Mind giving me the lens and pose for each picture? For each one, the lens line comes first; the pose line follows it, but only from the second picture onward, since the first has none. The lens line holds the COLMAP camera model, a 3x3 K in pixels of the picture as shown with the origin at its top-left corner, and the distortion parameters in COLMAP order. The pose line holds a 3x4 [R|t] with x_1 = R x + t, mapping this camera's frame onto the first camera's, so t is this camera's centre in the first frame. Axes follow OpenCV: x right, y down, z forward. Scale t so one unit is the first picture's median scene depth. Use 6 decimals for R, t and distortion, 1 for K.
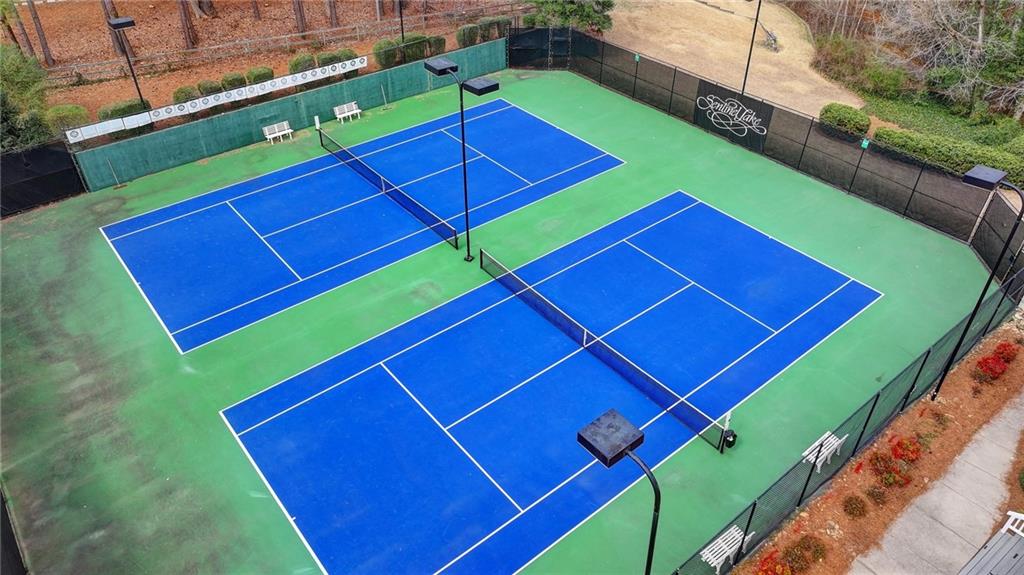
lens RADIAL K [[722.6, 0, 512.0], [0, 722.6, 287.5], [0, 0, 1]] dist [-0.001499, 0.002992]
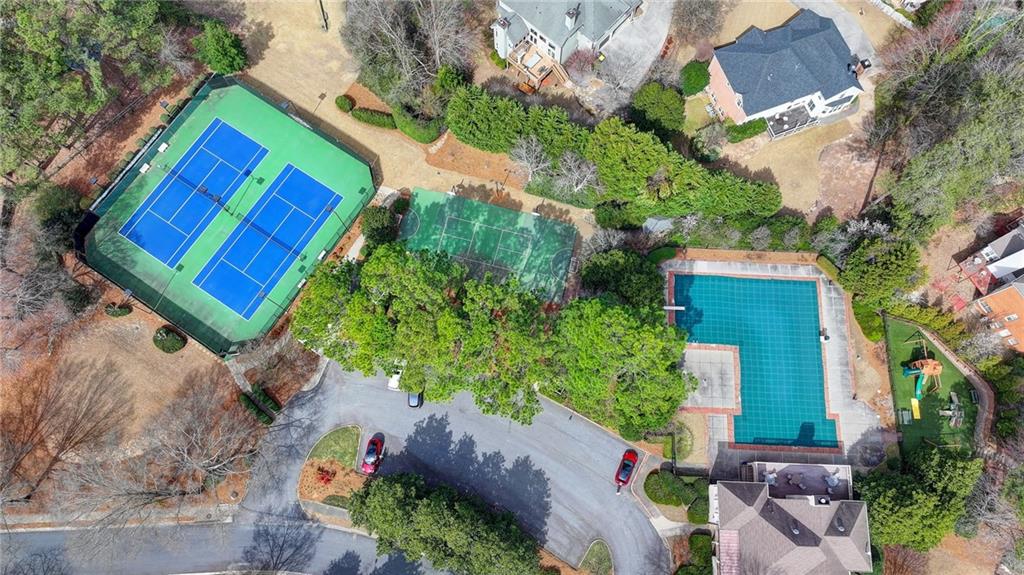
lens RADIAL K [[722.6, 0, 512.0], [0, 722.6, 287.5], [0, 0, 1]] dist [-0.001499, 0.002992]
pose [[0.951652, -0.296521, 0.080215, 0.760070], [0.192953, 0.780221, 0.595000, -1.424056], [-0.239015, -0.550755, 0.799713, -2.083170]]
